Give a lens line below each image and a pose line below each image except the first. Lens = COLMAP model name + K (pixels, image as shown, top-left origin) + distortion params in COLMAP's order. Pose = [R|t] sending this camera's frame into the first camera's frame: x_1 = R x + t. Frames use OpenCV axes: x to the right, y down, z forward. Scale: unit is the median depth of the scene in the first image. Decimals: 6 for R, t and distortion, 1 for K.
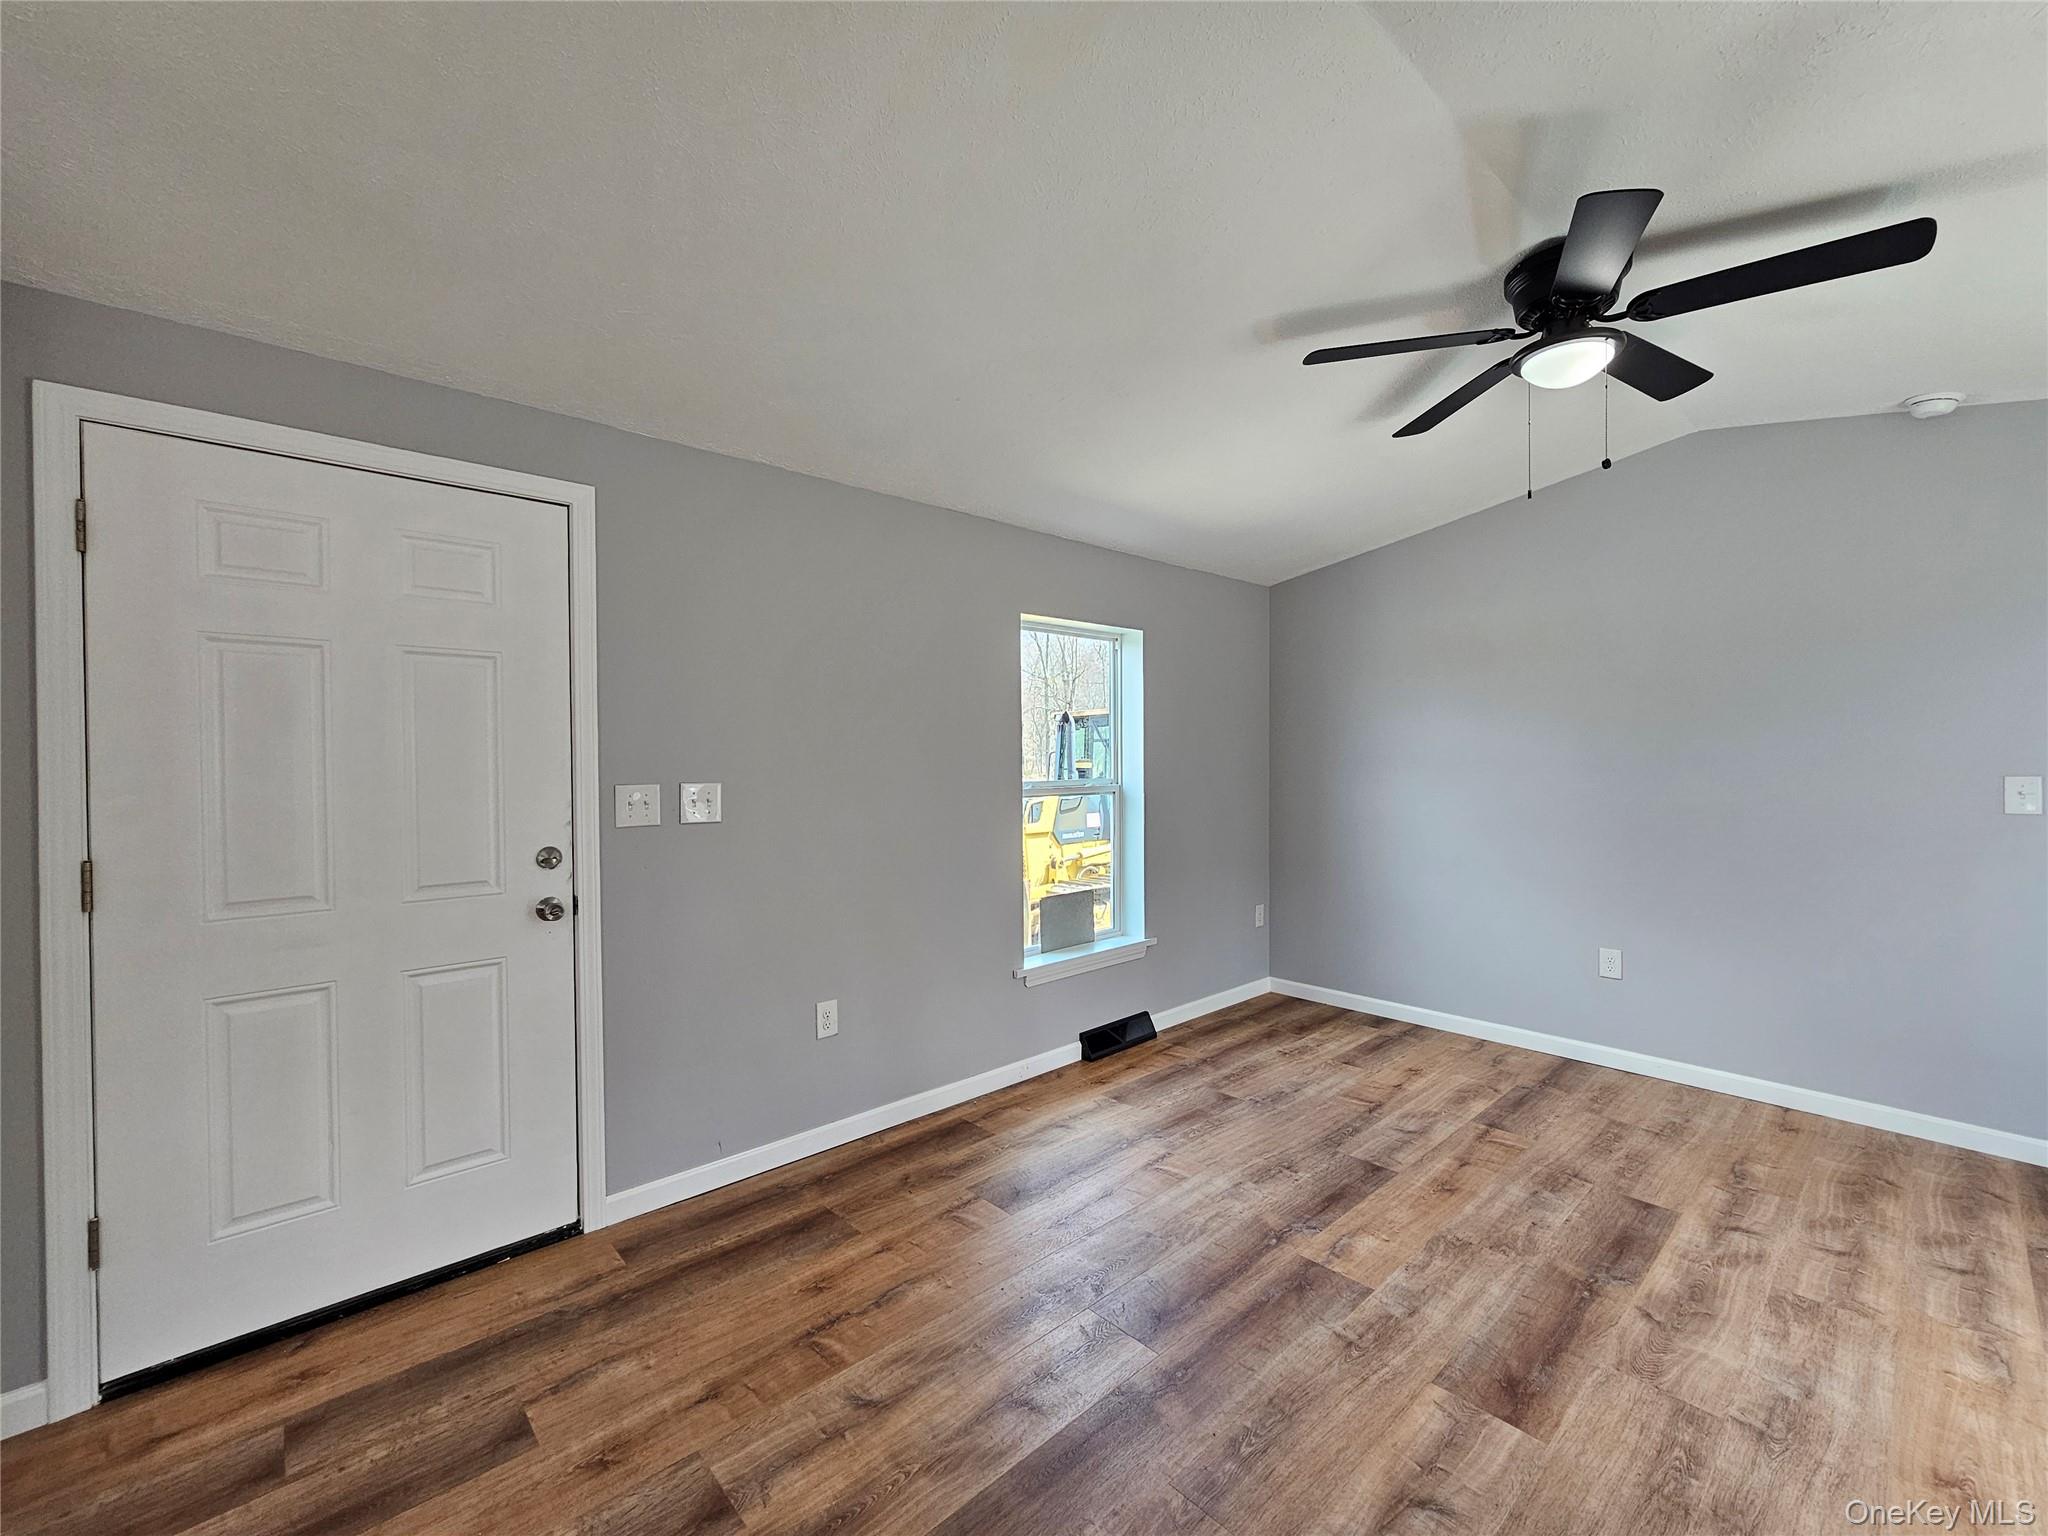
lens RADIAL K [[840.8, 0, 1029.9], [0, 840.8, 768.0], [0, 0, 1]] dist [-0.003854, 0.002127]
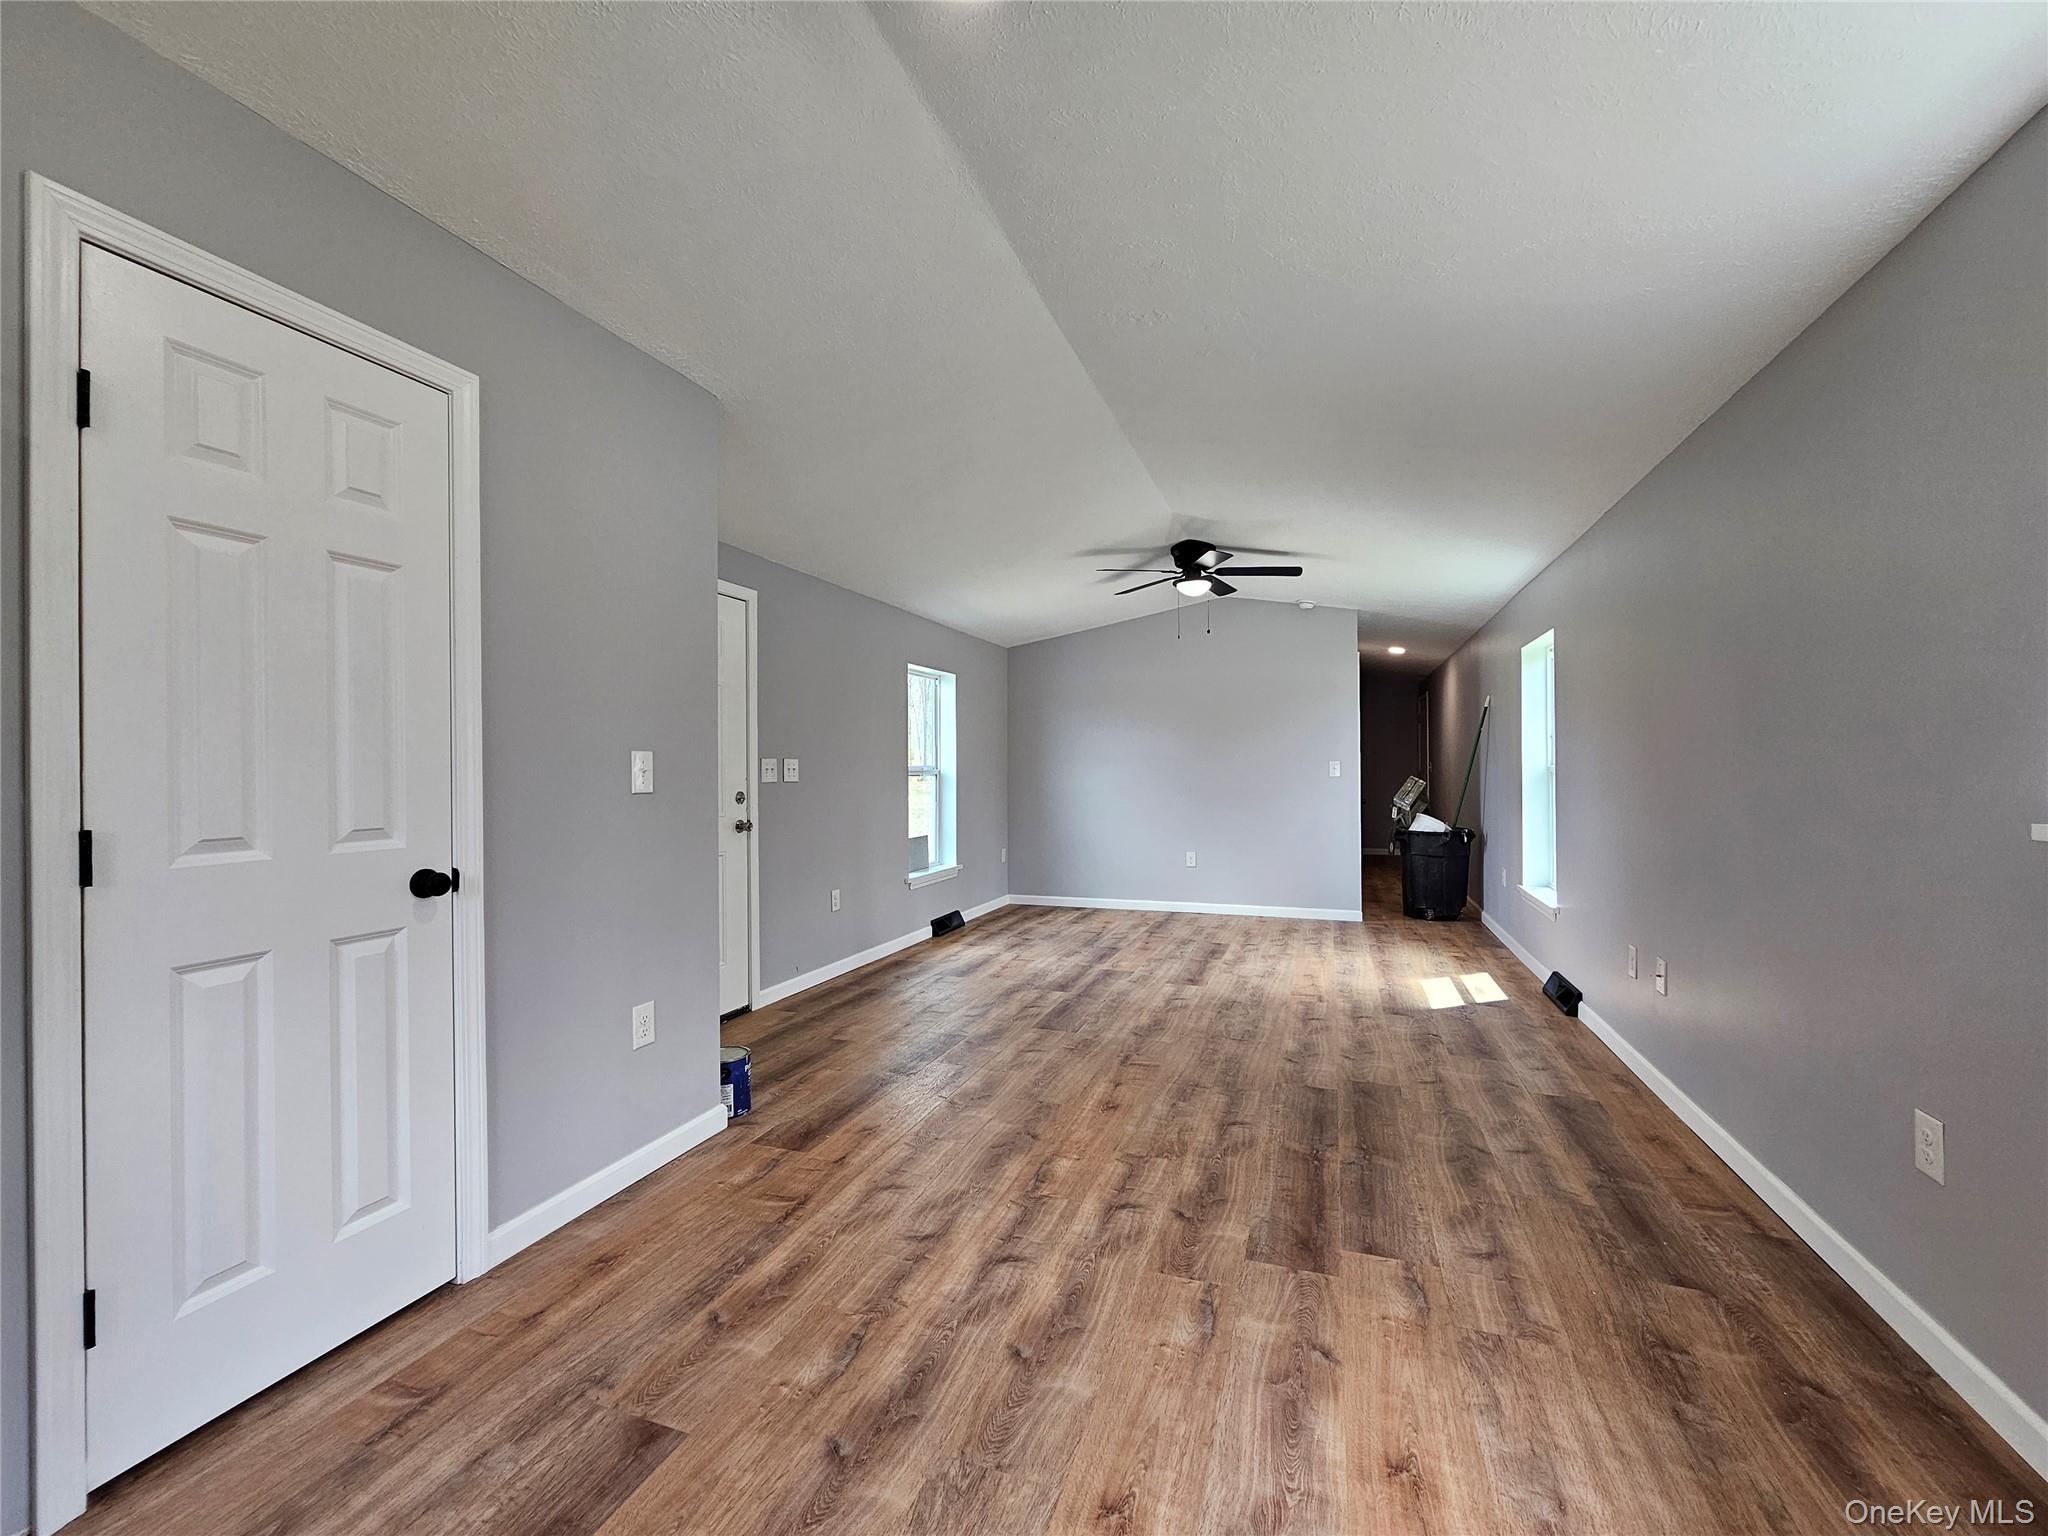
lens RADIAL K [[840.8, 0, 1032.1], [0, 840.8, 766.9], [0, 0, 1]] dist [-0.003854, 0.002127]
pose [[0.883169, 0.002556, 0.469048, -0.859733], [0.006319, 0.999830, -0.017345, 0.075727], [-0.469012, 0.018282, 0.883002, -0.867184]]
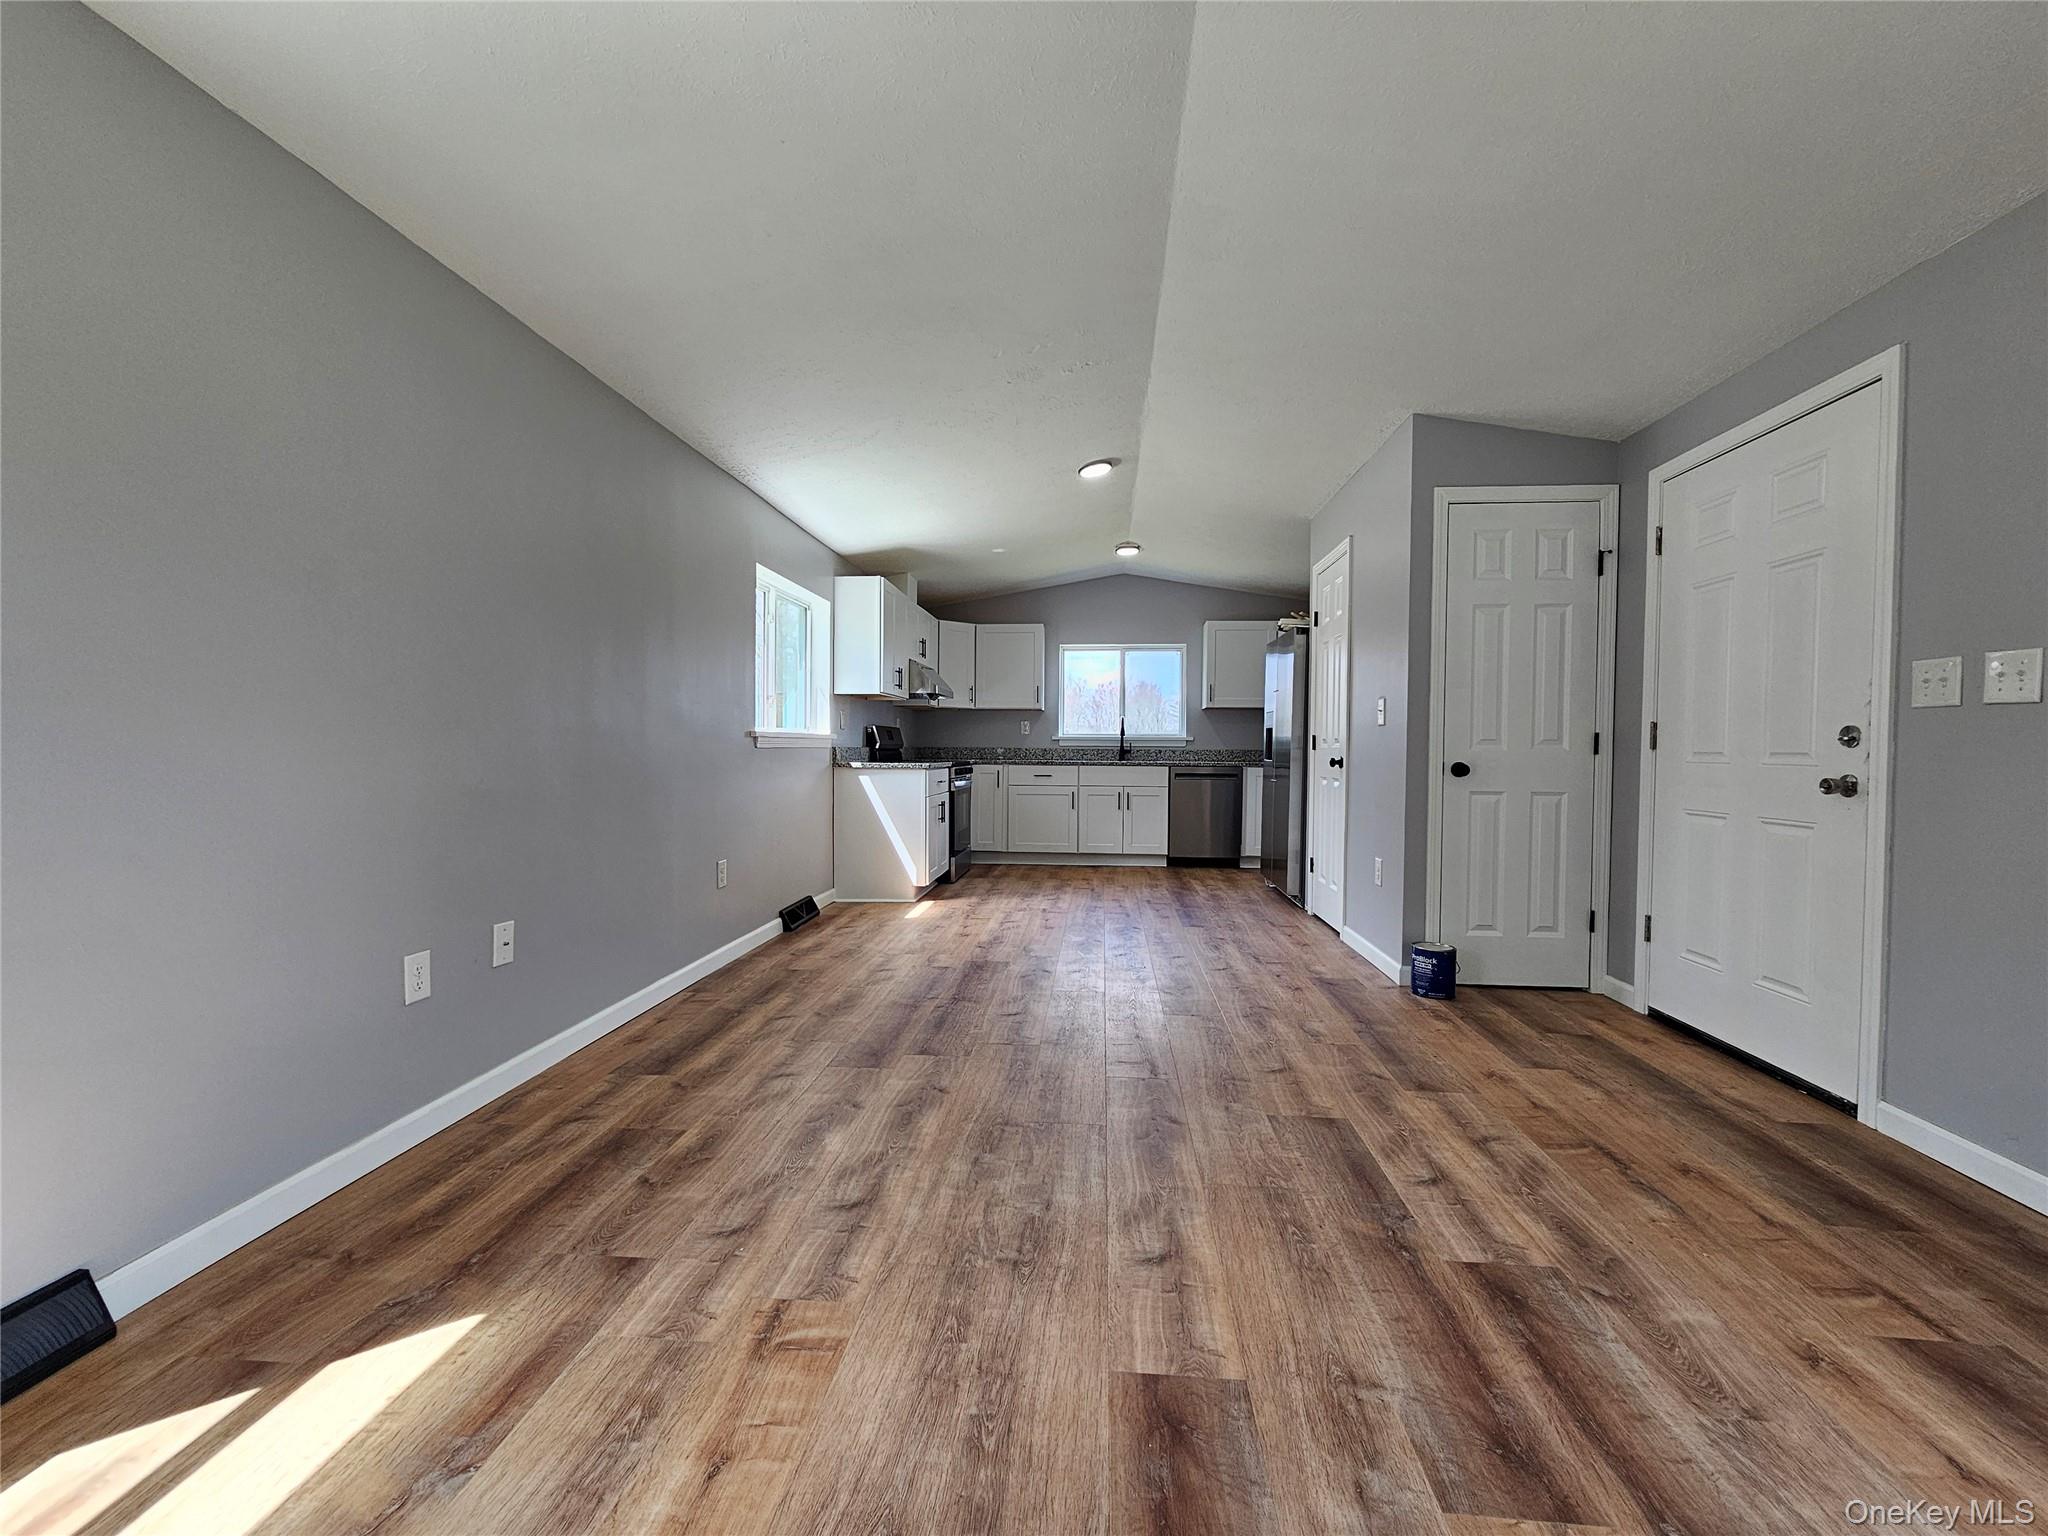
lens RADIAL K [[840.8, 0, 1026.8], [0, 840.8, 765.9], [0, 0, 1]] dist [-0.003854, 0.002127]
pose [[-0.739825, 0.016514, -0.672597, 0.862406], [-0.010038, 0.999316, 0.035578, 0.116148], [0.672724, 0.033073, -0.739154, 1.079724]]
